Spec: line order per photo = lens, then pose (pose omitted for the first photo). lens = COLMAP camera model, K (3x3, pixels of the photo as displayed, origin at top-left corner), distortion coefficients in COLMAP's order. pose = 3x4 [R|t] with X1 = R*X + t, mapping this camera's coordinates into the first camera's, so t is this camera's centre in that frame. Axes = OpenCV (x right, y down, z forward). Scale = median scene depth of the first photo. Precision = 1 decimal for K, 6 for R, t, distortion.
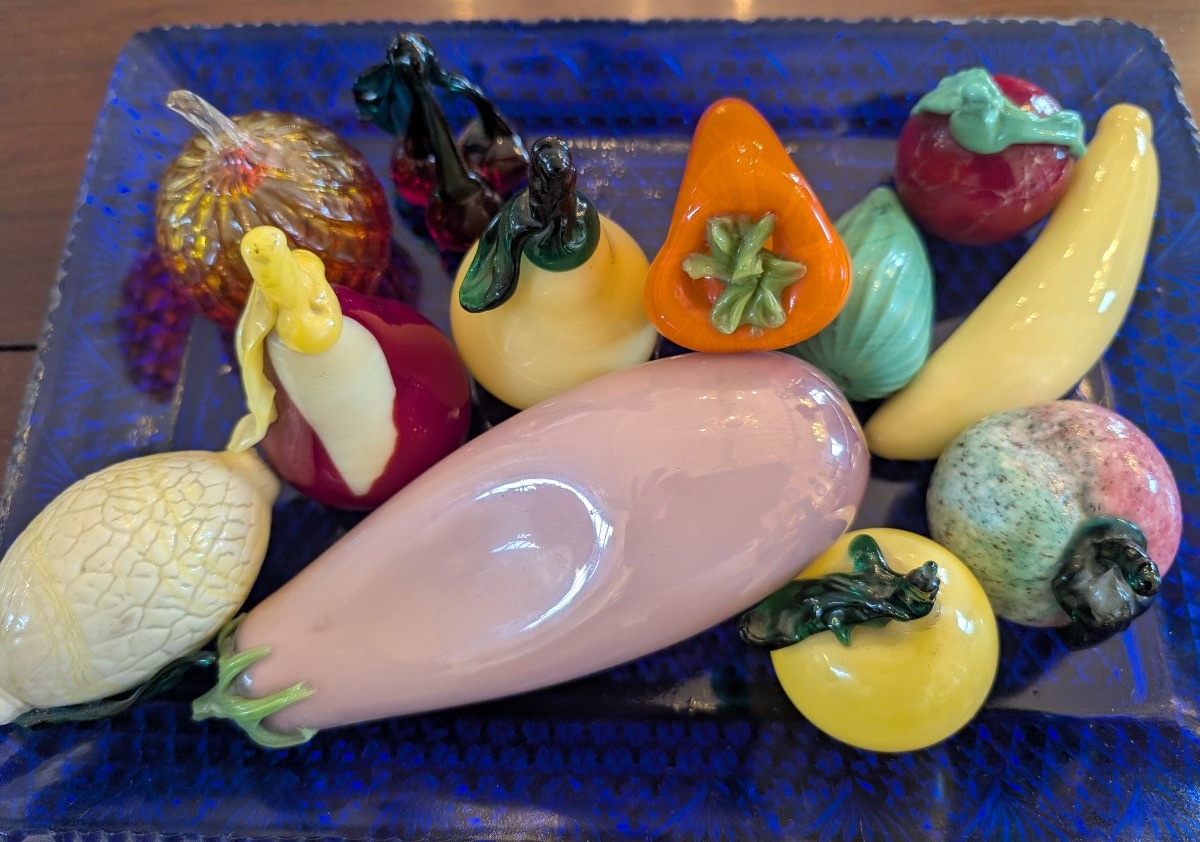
lens RADIAL K [[1024.7, 0, 615.3], [0, 1024.7, 387.1], [0, 0, 1]] dist [-0.040473, 0.037440]
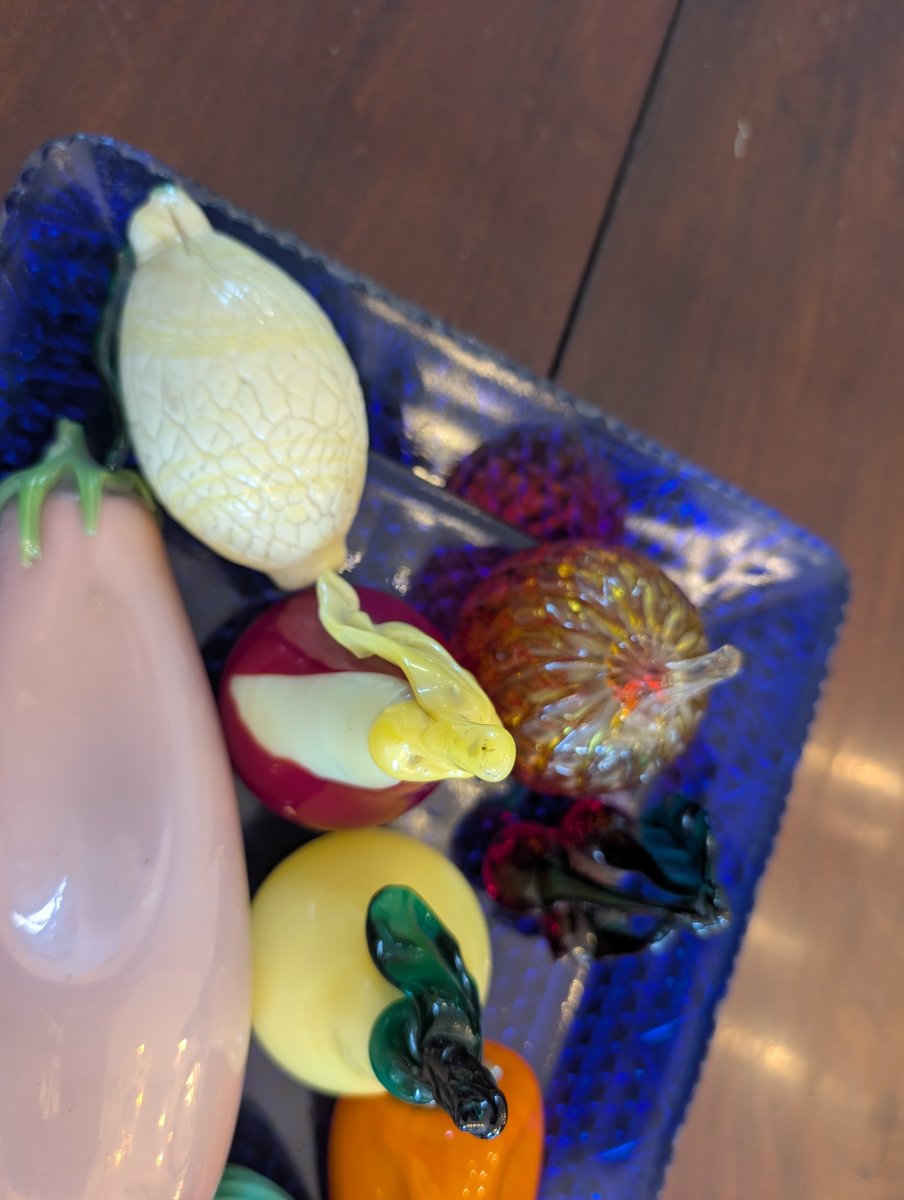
lens RADIAL K [[1006.4, 0, 442.2], [0, 1006.4, 594.8], [0, 0, 1]] dist [-0.021226, -0.032034]
pose [[-0.355815, 0.924634, -0.135826, -0.277277], [-0.934548, -0.352643, 0.047562, -0.078722], [-0.003921, 0.143859, 0.989590, 0.161699]]
